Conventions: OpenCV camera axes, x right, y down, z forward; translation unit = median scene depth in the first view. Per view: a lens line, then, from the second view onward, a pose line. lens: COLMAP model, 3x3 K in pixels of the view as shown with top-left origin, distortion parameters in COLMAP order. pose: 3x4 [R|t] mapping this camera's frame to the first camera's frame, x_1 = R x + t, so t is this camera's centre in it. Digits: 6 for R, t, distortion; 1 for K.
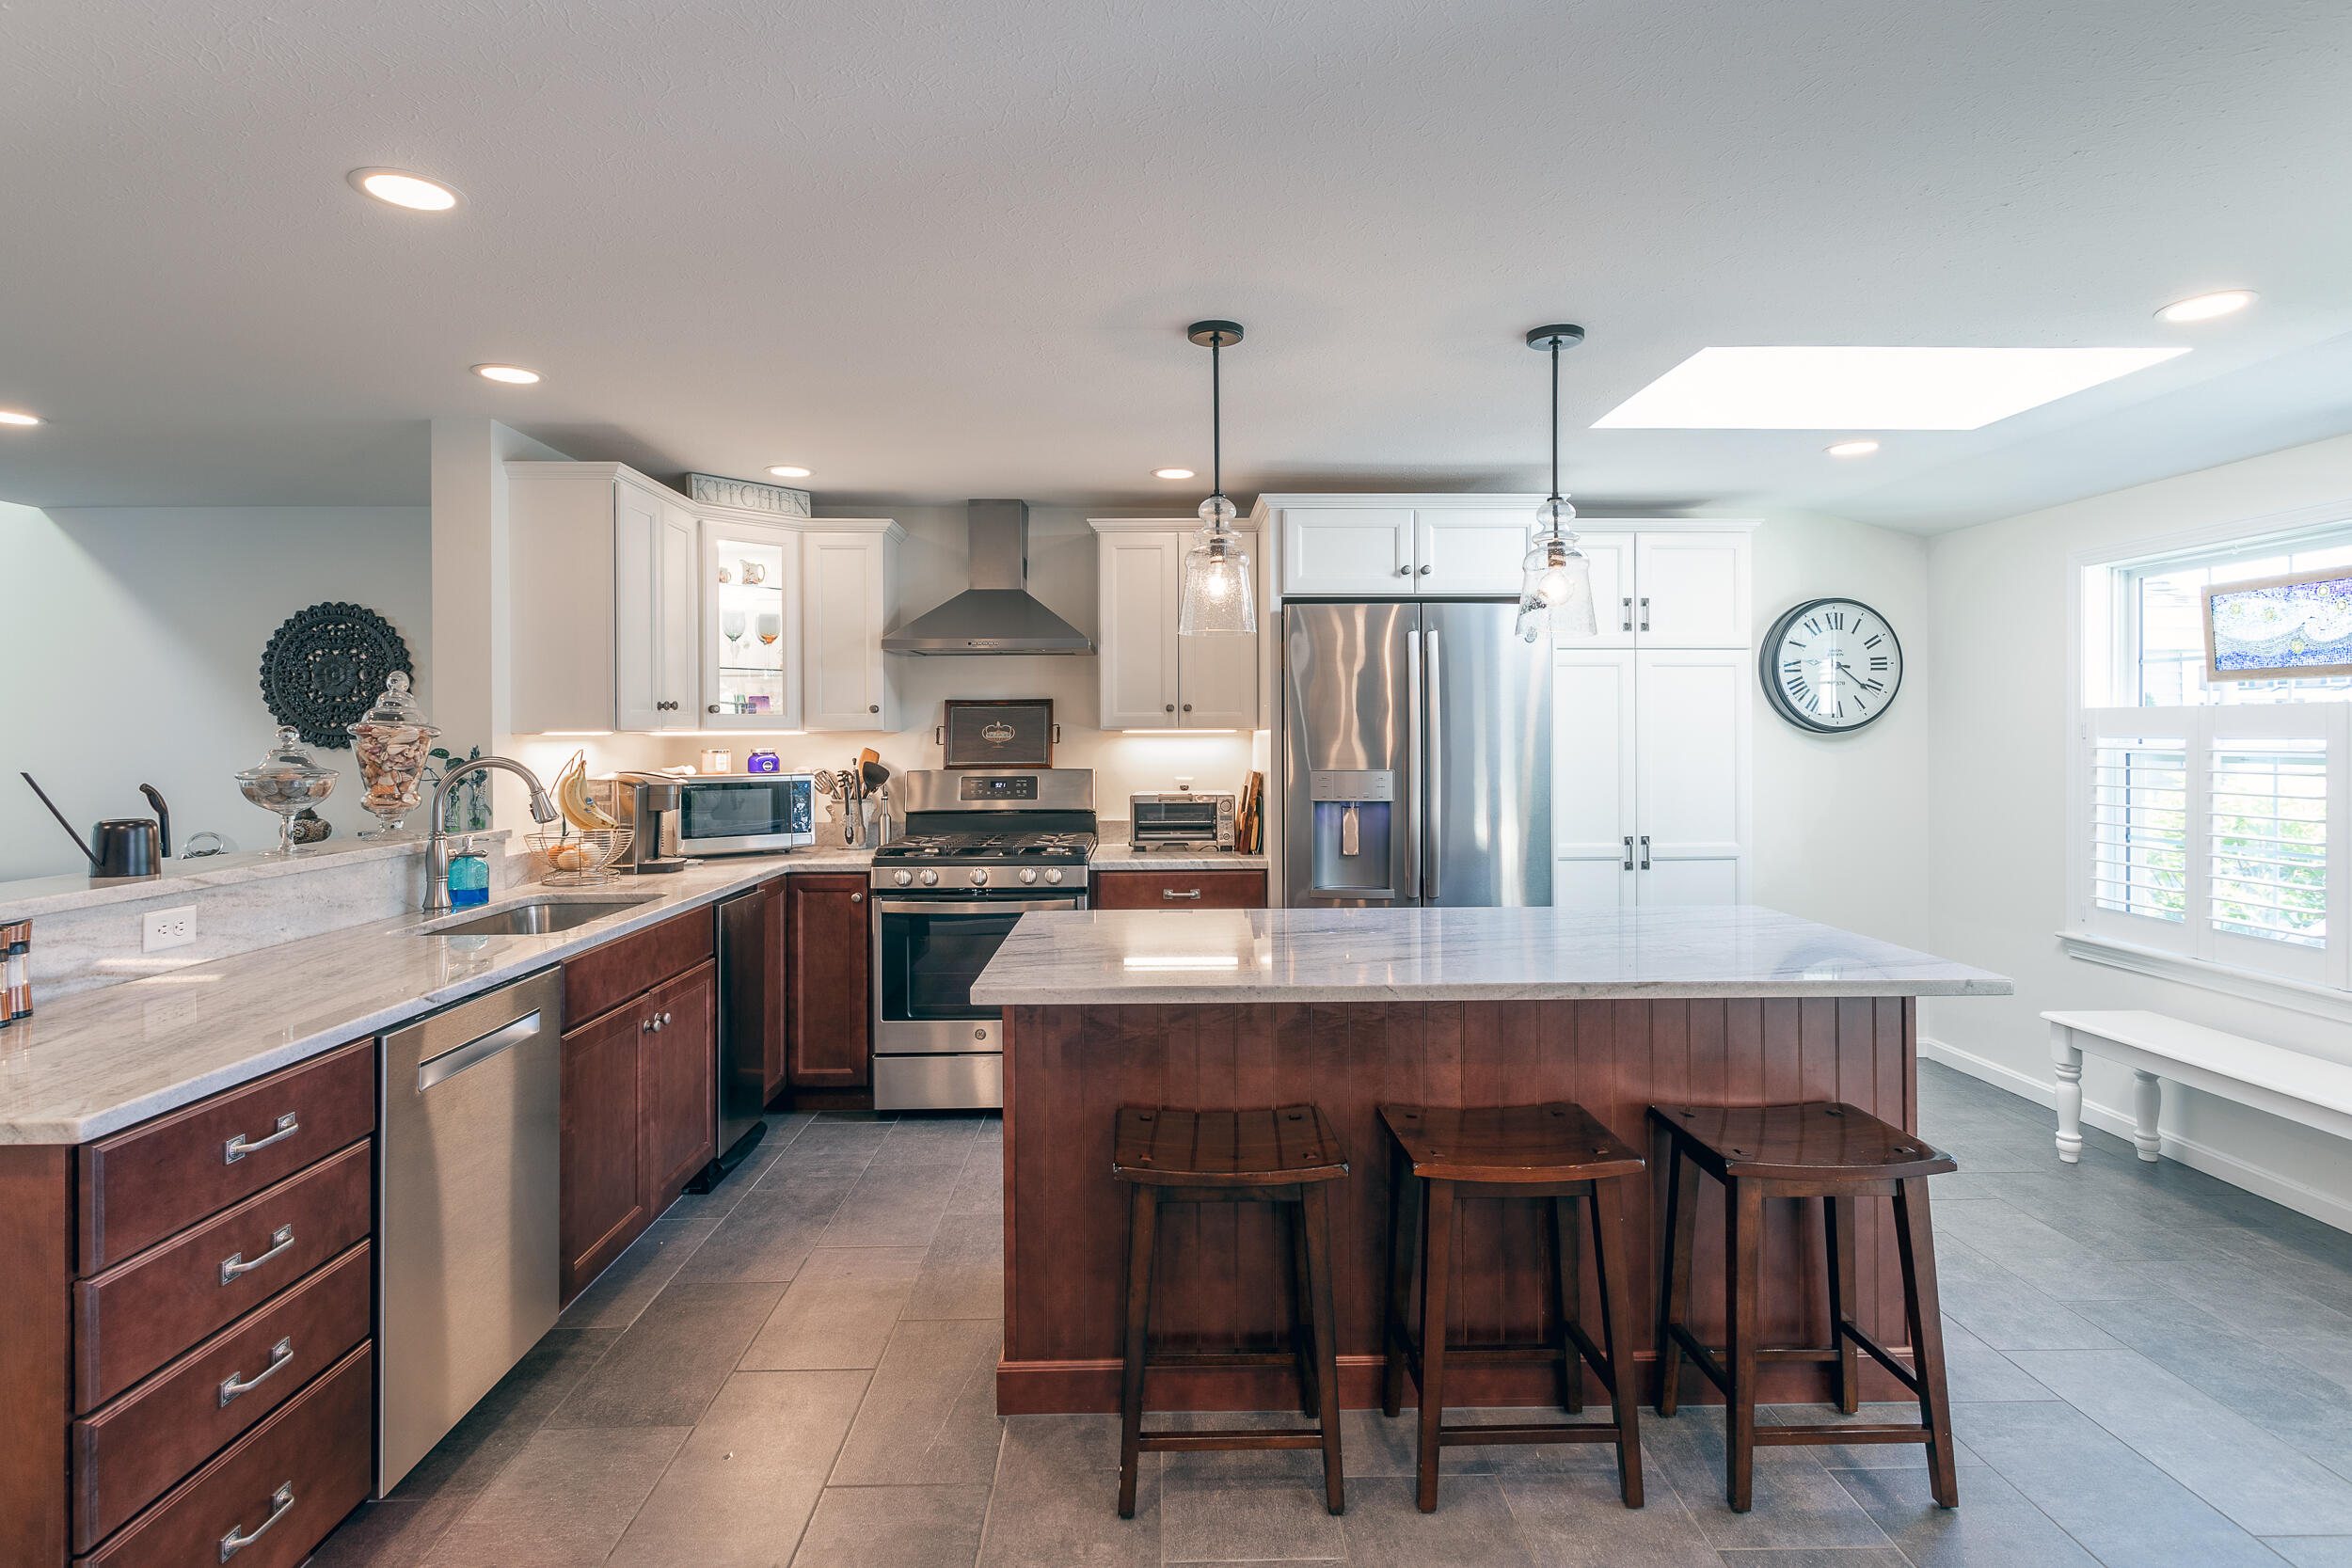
lens RADIAL K [[1243.5, 0, 1230.9], [0, 1243.5, 732.3], [0, 0, 1]] dist [-0.018802, -0.003369]
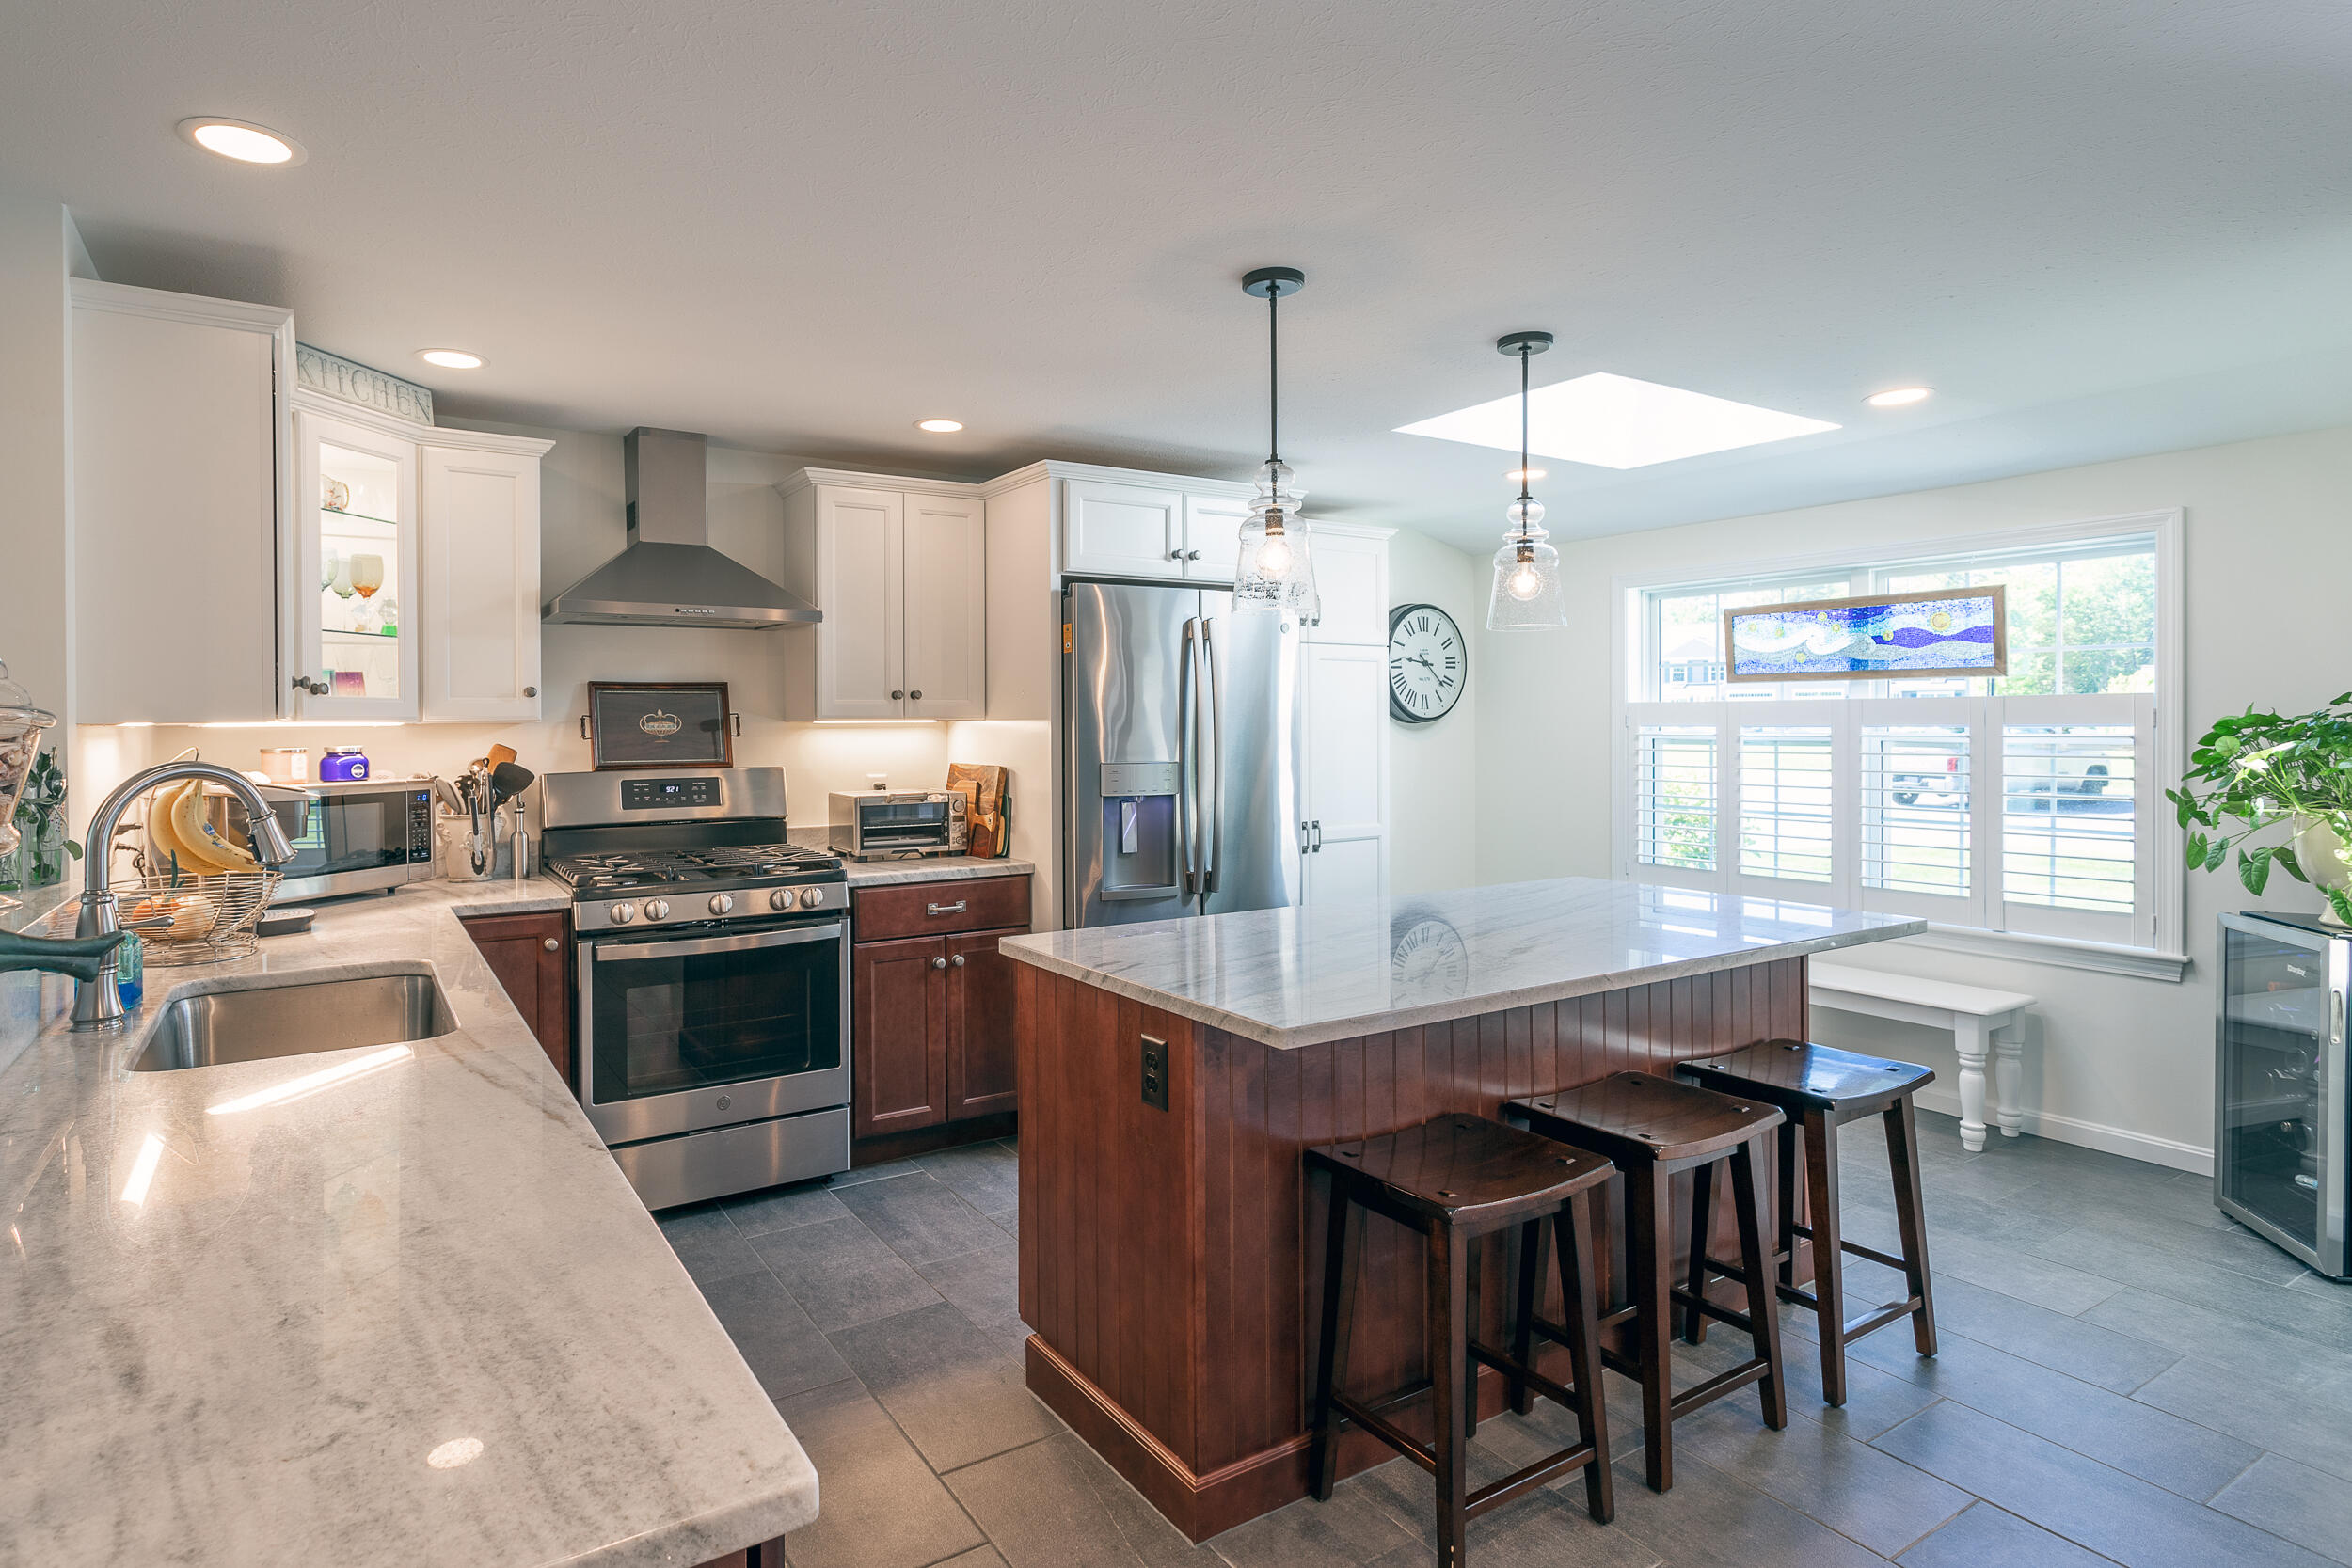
lens RADIAL K [[1243.5, 0, 1157.2], [0, 1243.5, 729.6], [0, 0, 1]] dist [-0.018802, -0.003369]
pose [[0.861019, -0.003474, 0.508560, -0.339606], [0.001265, 0.999988, 0.004691, 0.000951], [-0.508571, -0.003396, 0.861014, 0.163469]]
